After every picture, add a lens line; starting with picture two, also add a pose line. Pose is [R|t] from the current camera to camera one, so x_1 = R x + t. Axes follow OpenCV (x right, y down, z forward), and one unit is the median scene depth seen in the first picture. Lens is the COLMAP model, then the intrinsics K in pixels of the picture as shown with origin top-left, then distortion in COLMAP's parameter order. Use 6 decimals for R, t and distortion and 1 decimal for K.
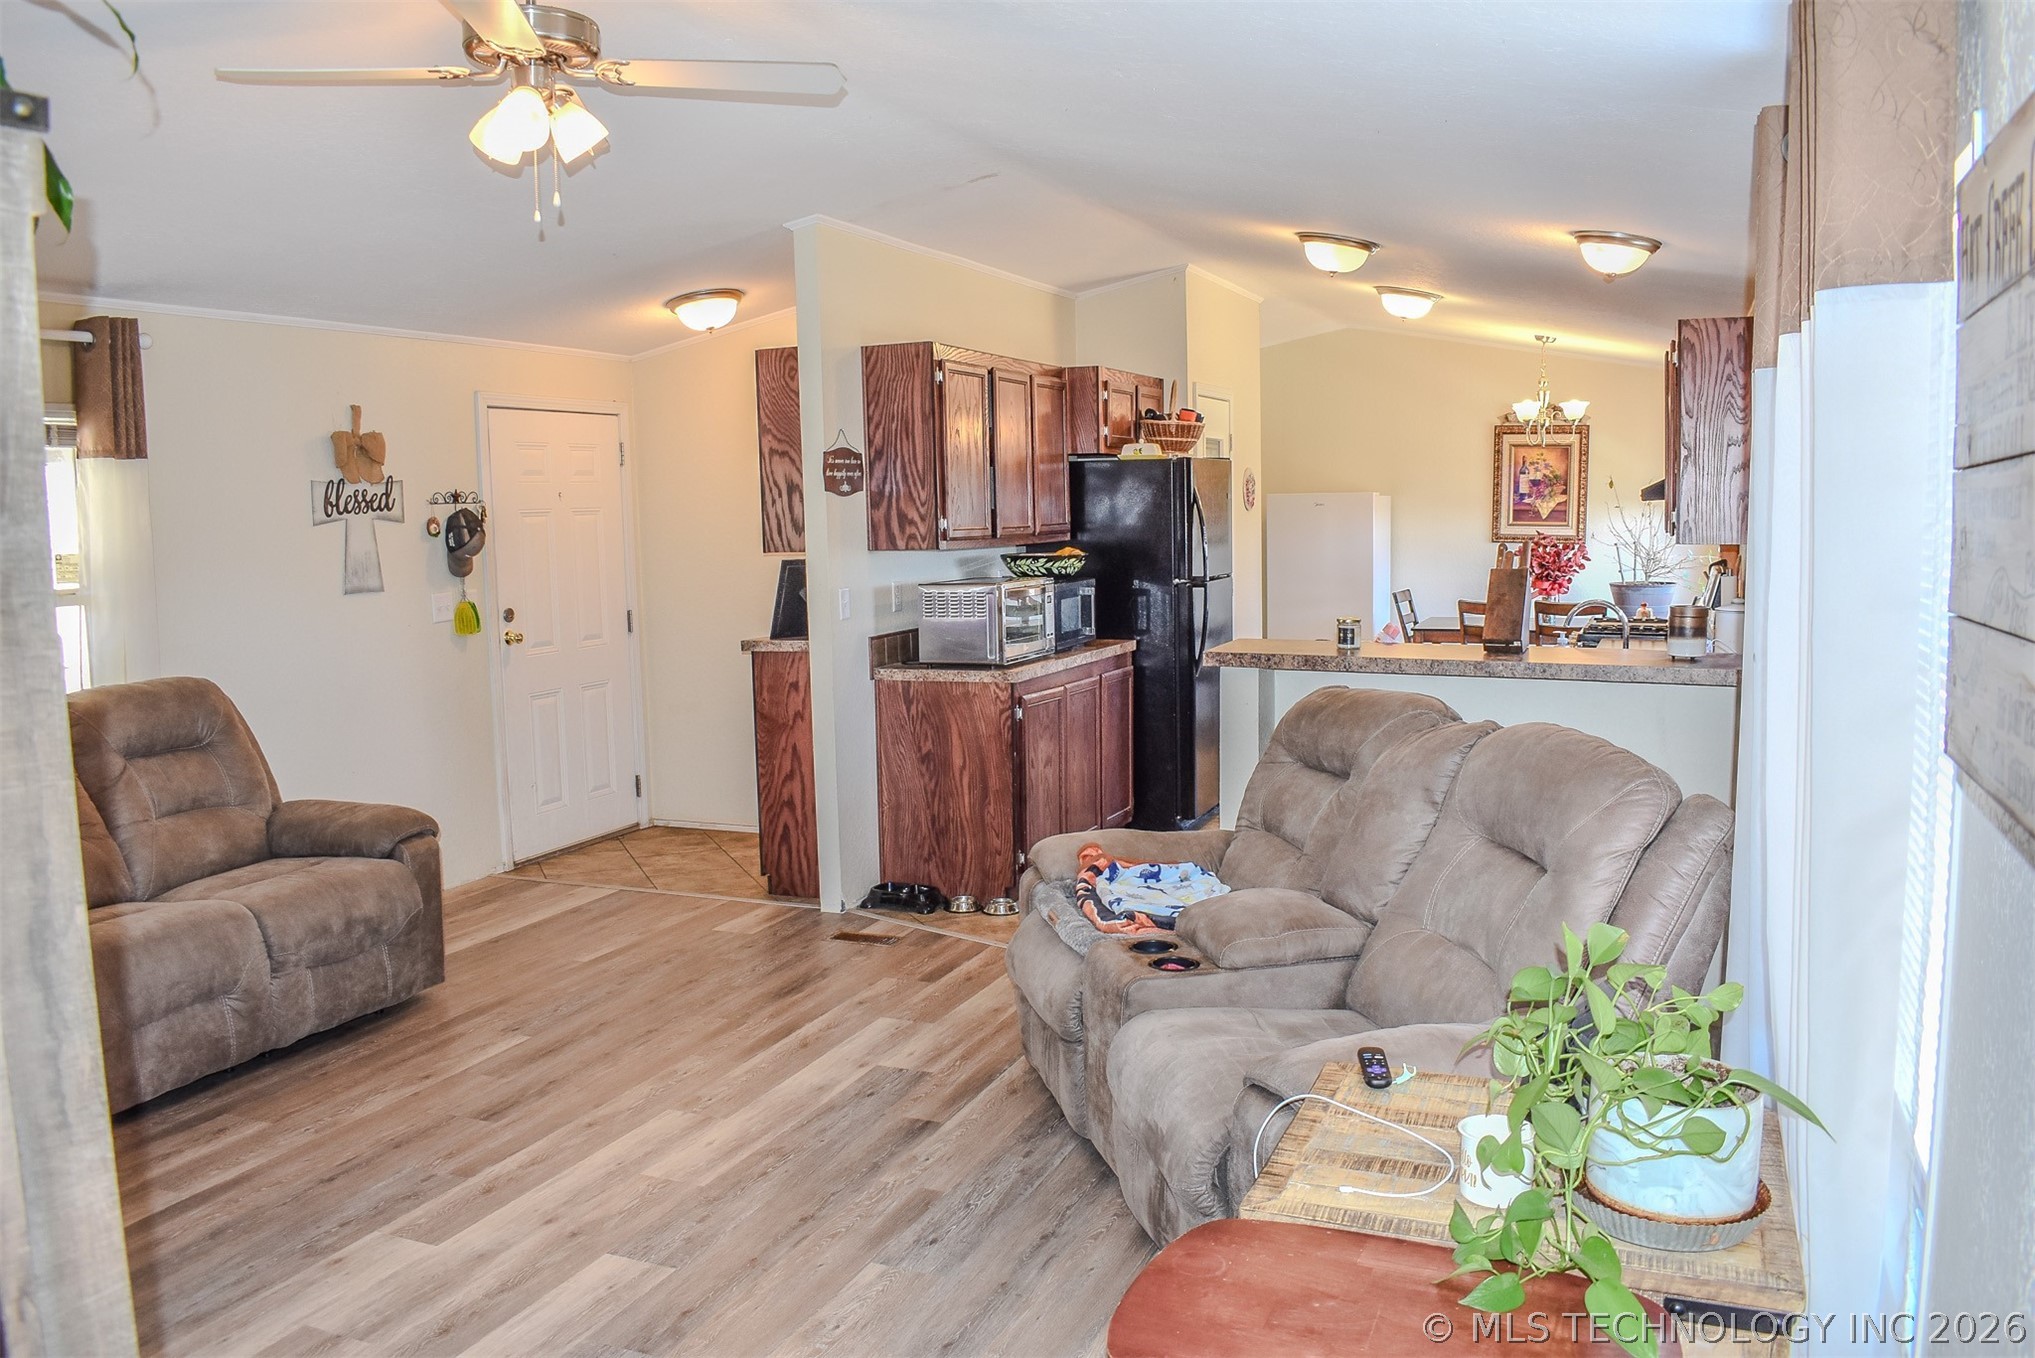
lens RADIAL K [[1579.2, 0, 1017.5], [0, 1579.2, 679.0], [0, 0, 1]] dist [-0.085200, 0.002828]
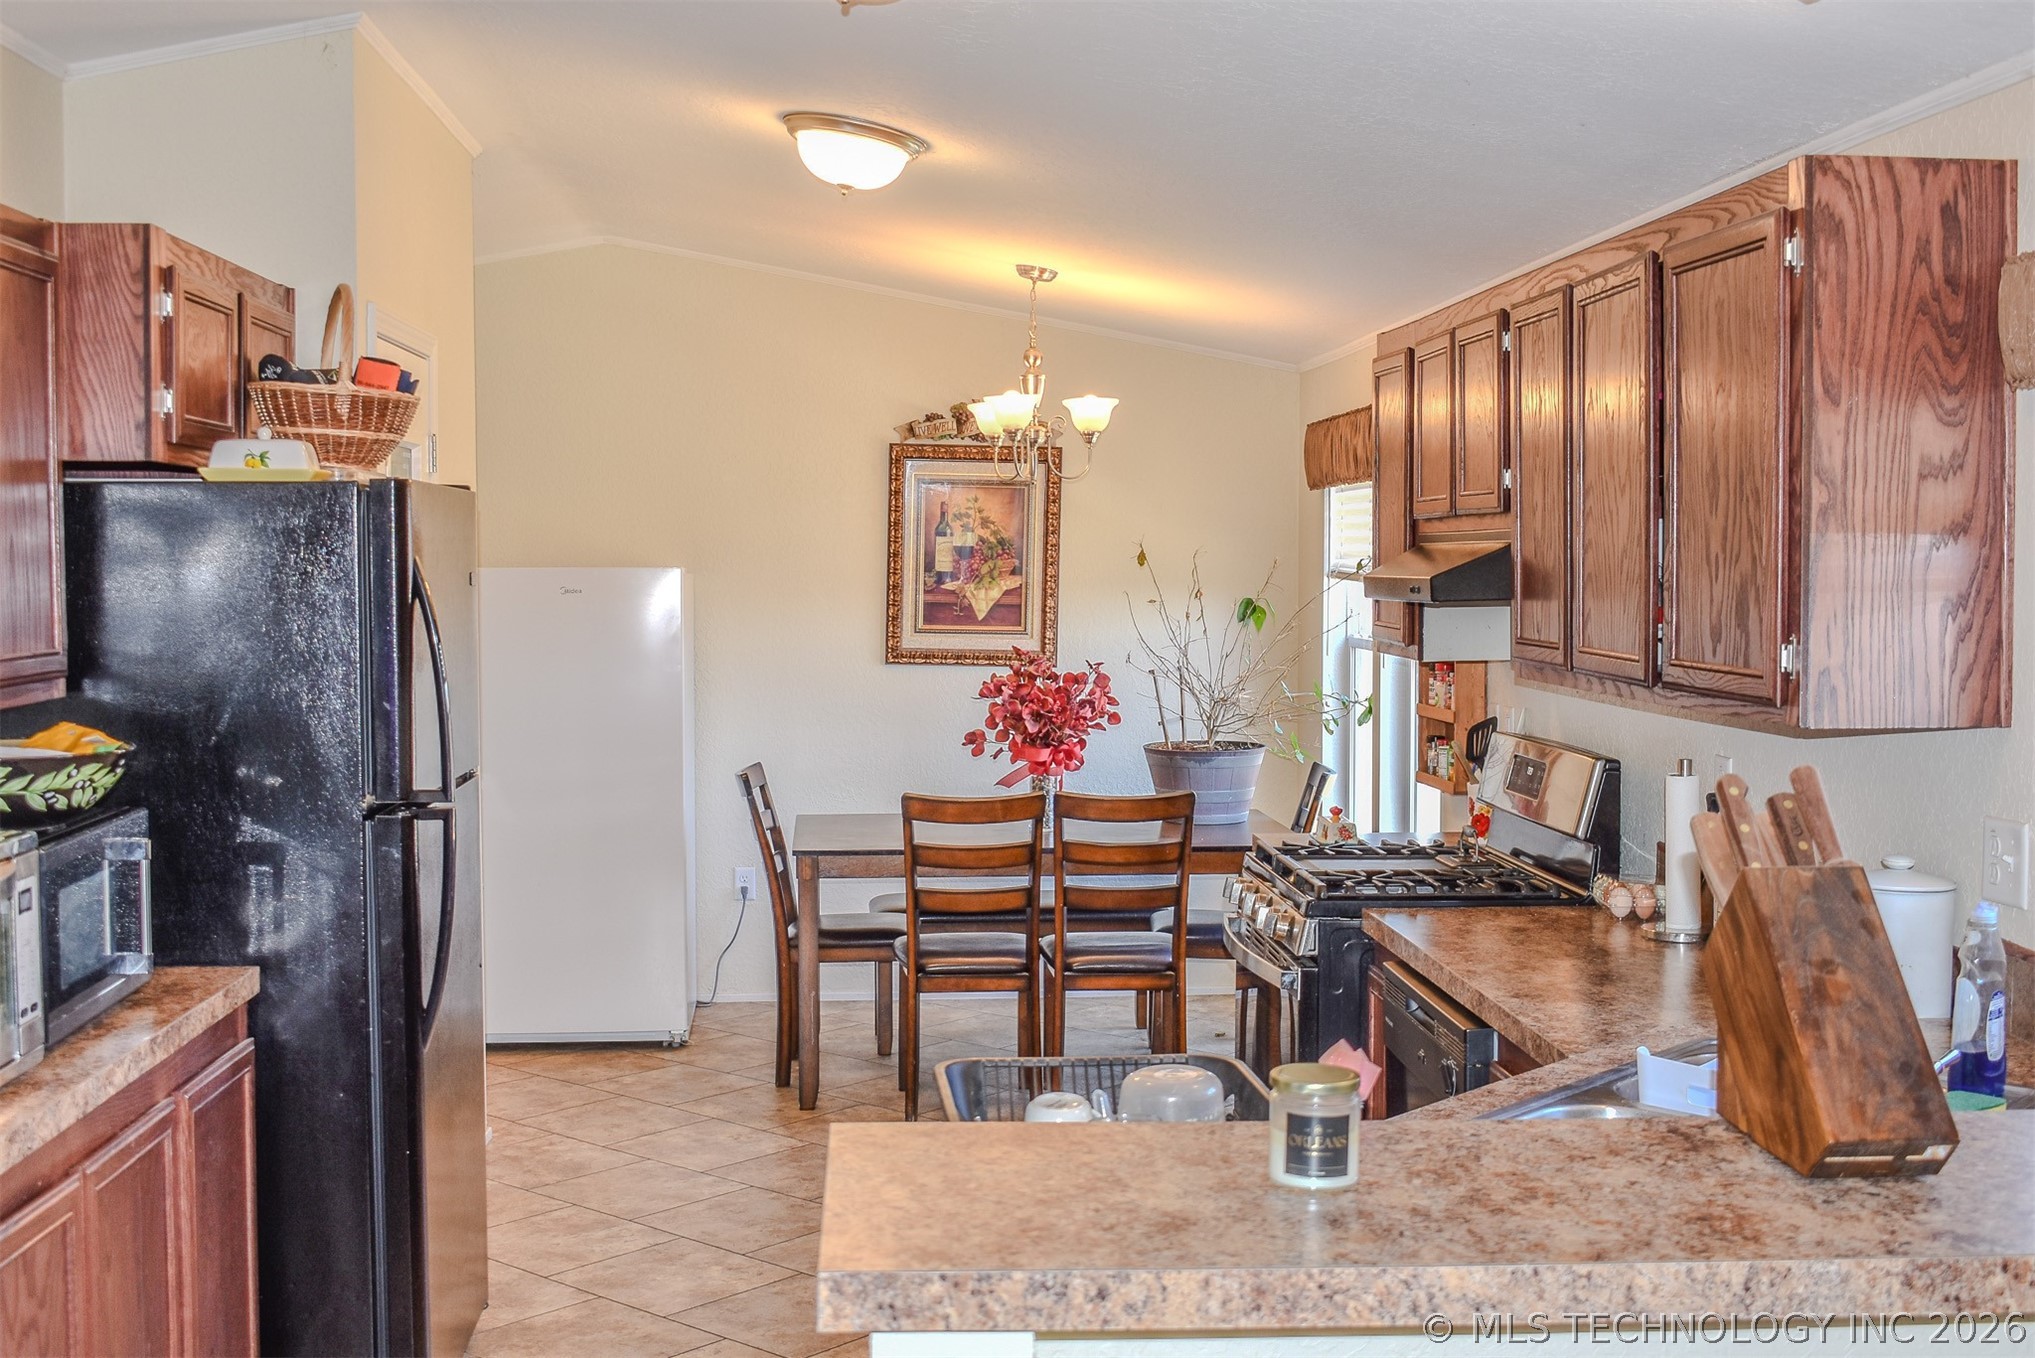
lens RADIAL K [[2280.1, 0, 1017.5], [0, 2280.1, 679.0], [0, 0, 1]] dist [0.010122, -0.238798]
pose [[0.892193, -0.004939, 0.451627, -0.006604], [0.033766, 0.997871, -0.055793, -0.055064], [-0.450390, 0.065027, 0.890461, 0.431381]]
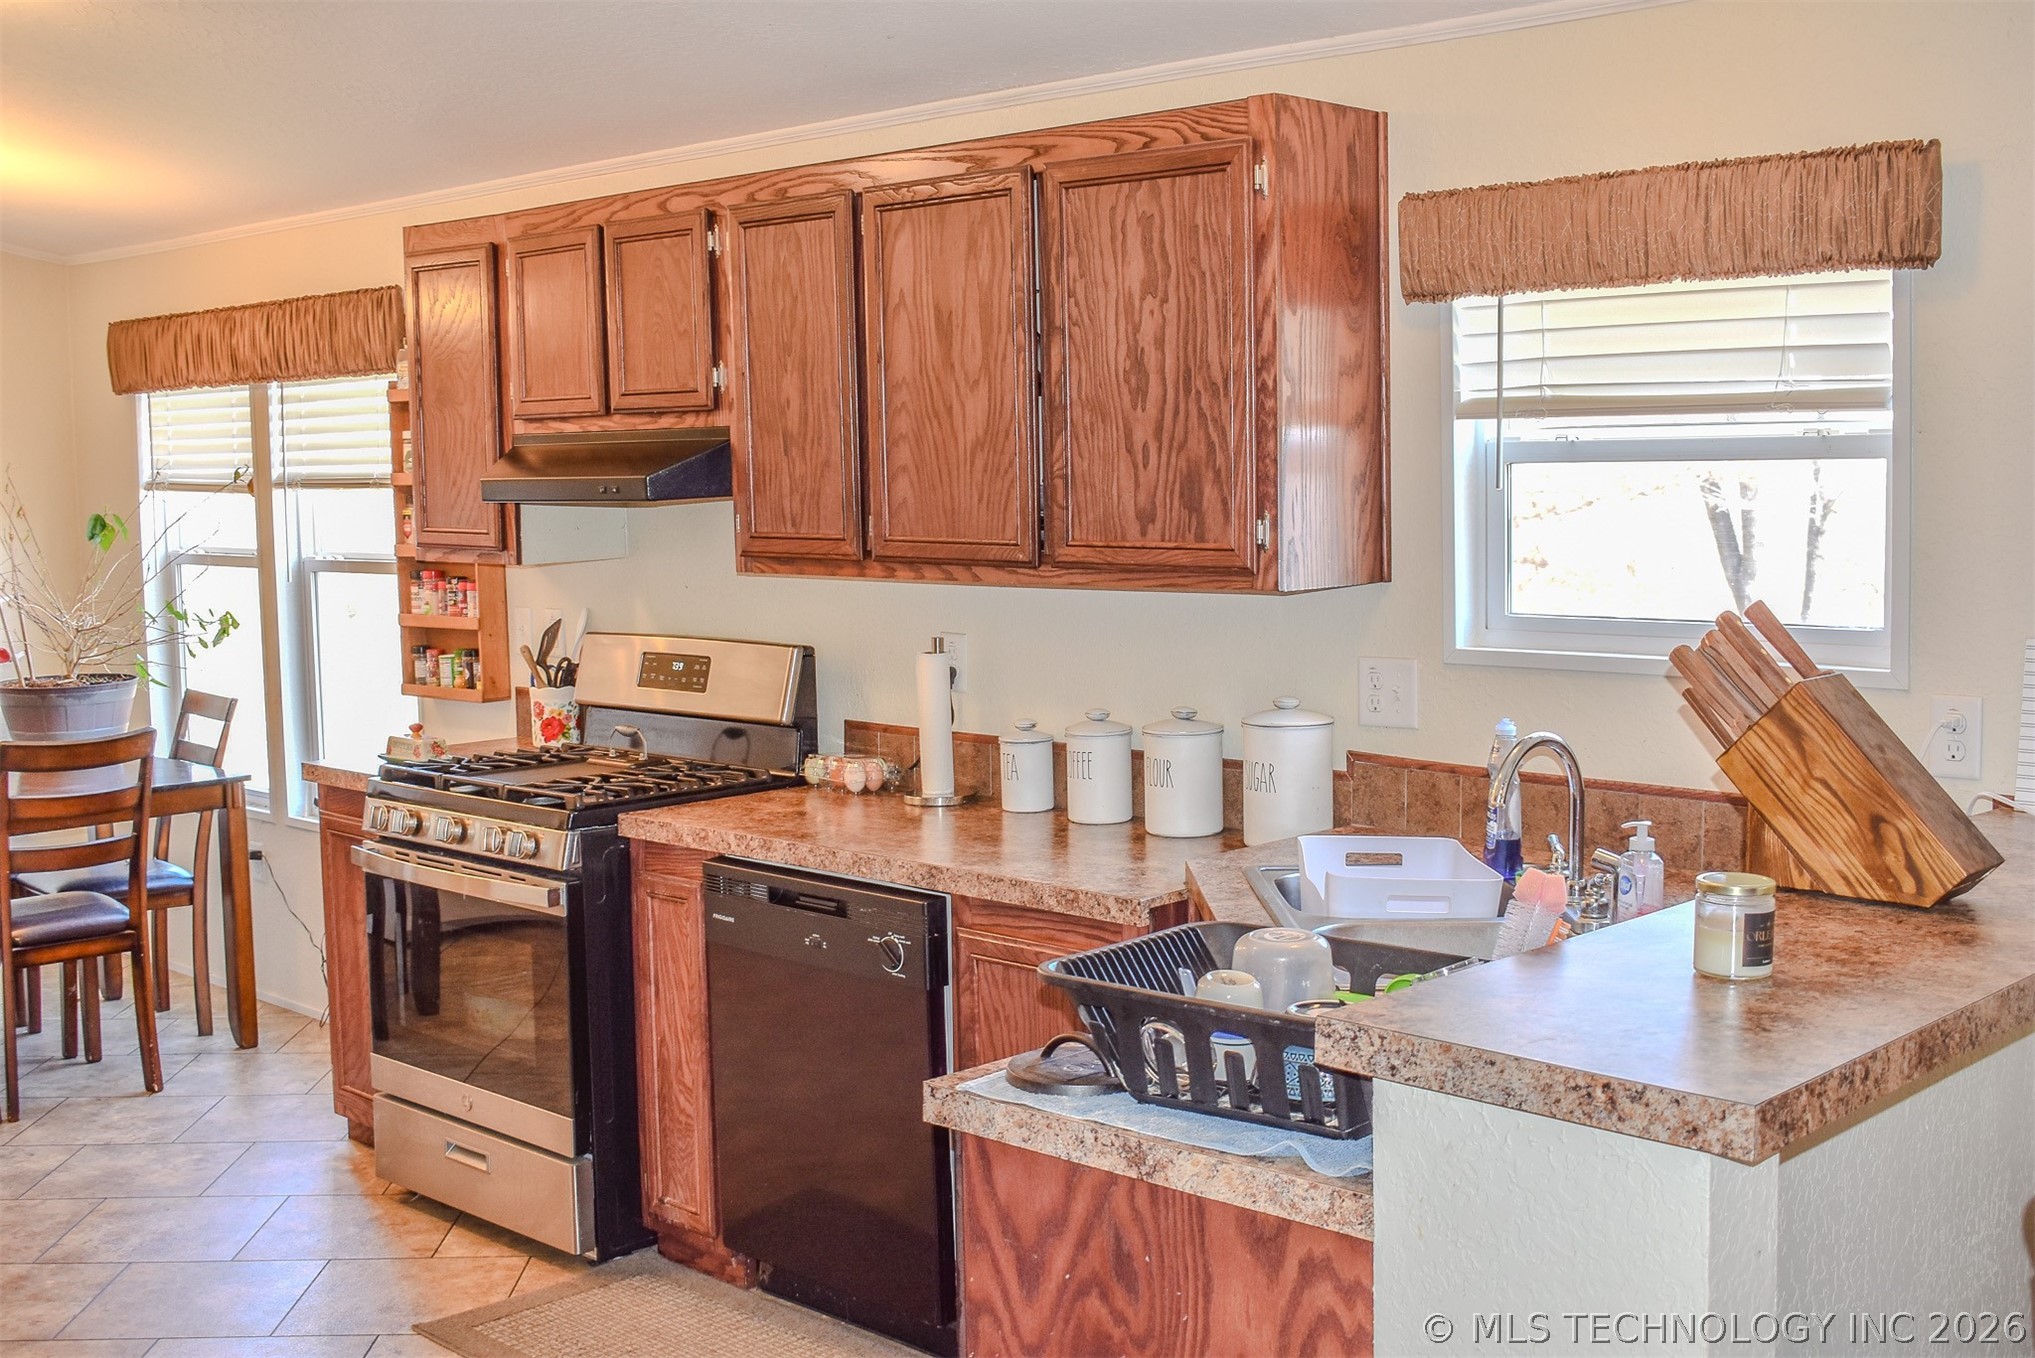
lens RADIAL K [[2268.6, 0, 1017.5], [0, 2268.6, 679.0], [0, 0, 1]] dist [0.005728, -0.524371]
pose [[0.353897, -0.076672, 0.932136, -0.164282], [0.113053, 0.992833, 0.038743, -0.071229], [-0.928426, 0.091670, 0.360029, 0.621316]]
